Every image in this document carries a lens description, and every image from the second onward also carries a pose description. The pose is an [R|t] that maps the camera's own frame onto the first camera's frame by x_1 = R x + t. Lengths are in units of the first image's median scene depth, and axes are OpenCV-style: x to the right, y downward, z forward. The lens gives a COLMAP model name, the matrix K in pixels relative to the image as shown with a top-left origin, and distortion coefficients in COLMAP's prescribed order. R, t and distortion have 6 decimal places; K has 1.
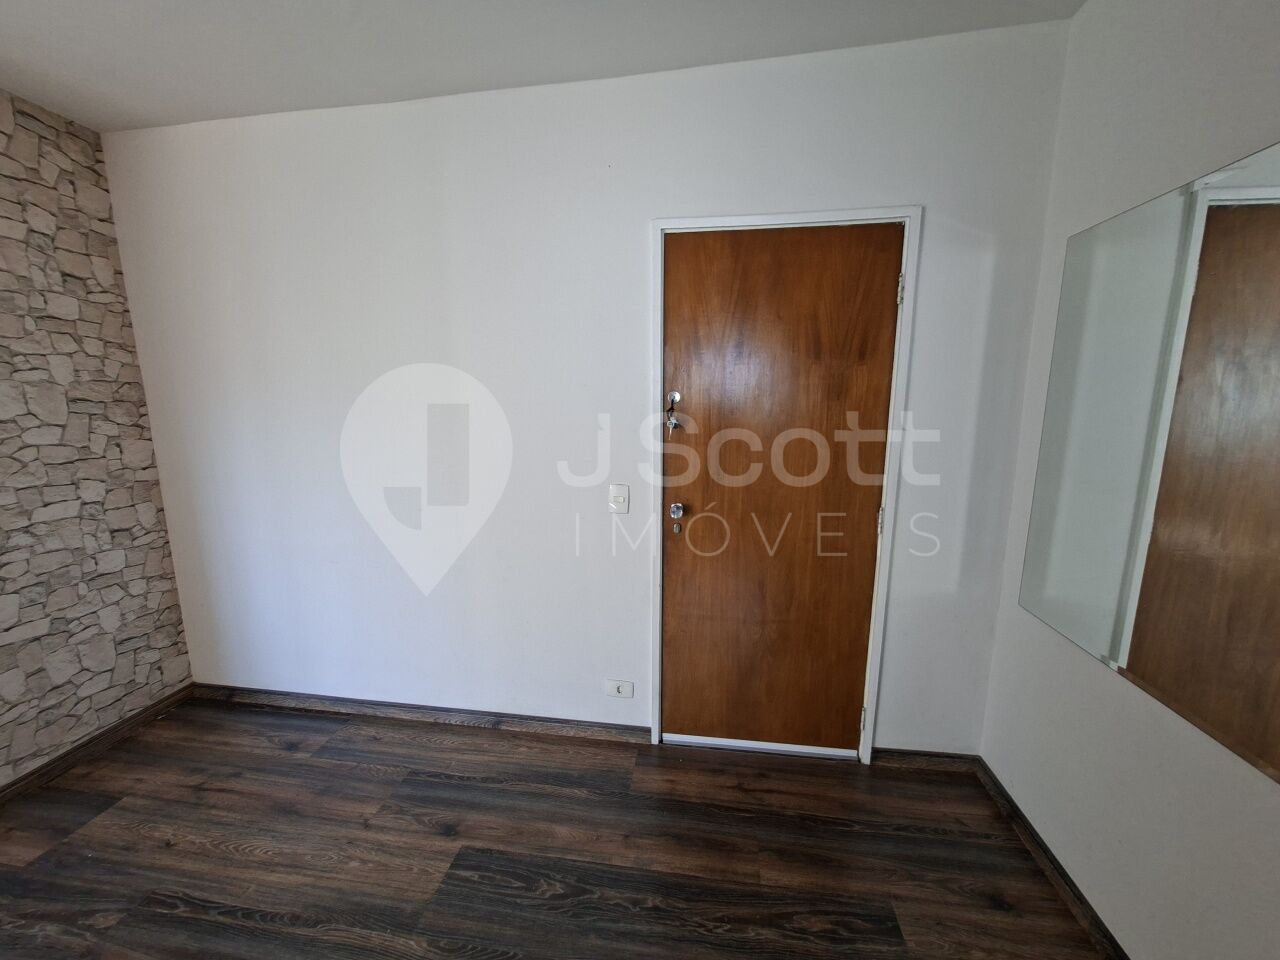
lens RADIAL K [[502.0, 0, 640.5], [0, 502.0, 485.7], [0, 0, 1]] dist [-0.004186, 0.000373]
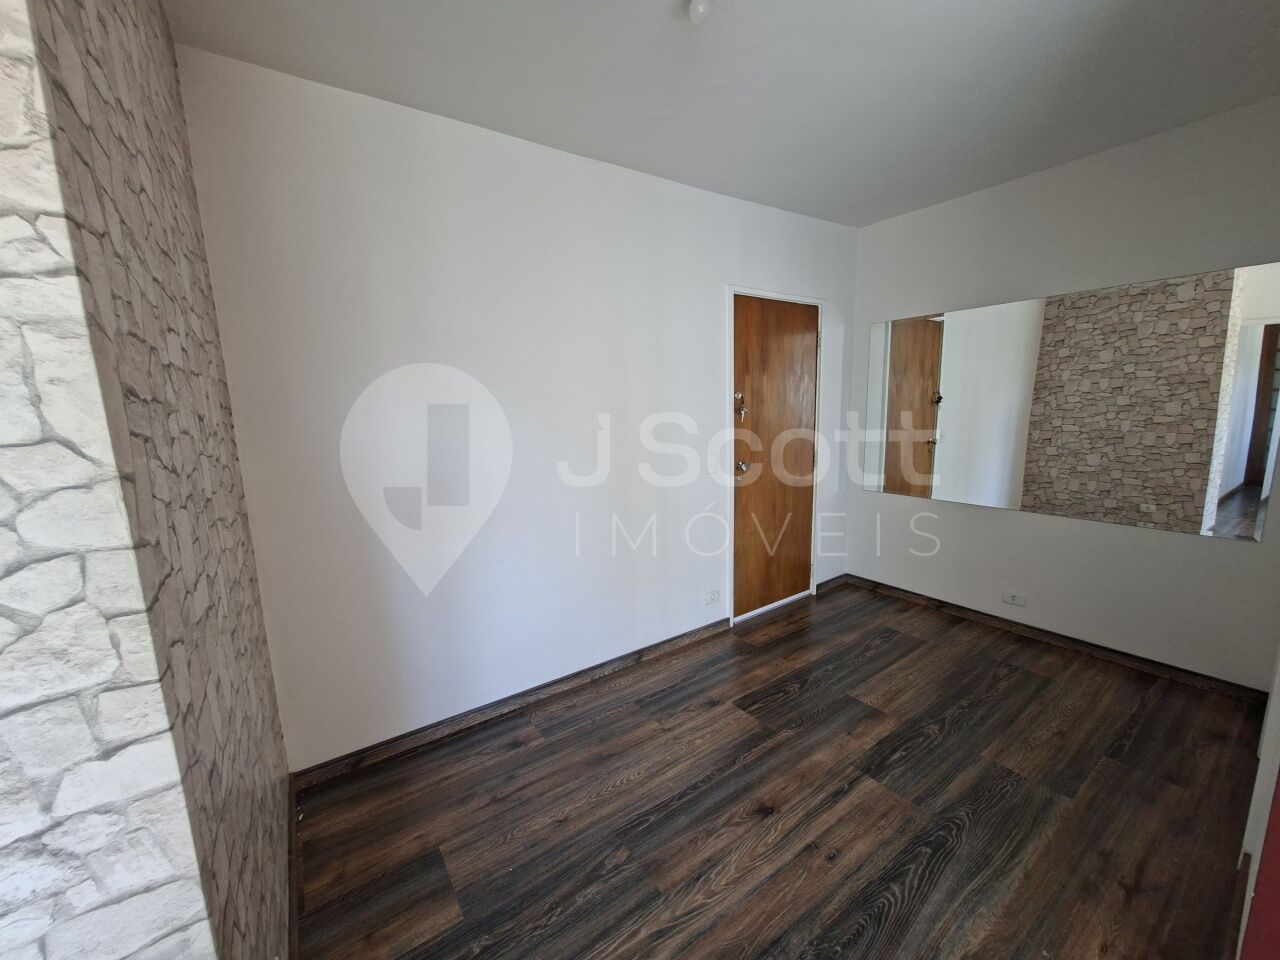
lens RADIAL K [[502.0, 0, 640.5], [0, 502.0, 485.7], [0, 0, 1]] dist [-0.004186, 0.000373]
pose [[0.716814, -0.118397, 0.687139, -1.229432], [0.149582, 0.988646, 0.014306, 0.040235], [-0.681031, 0.092529, 0.726385, 0.066769]]
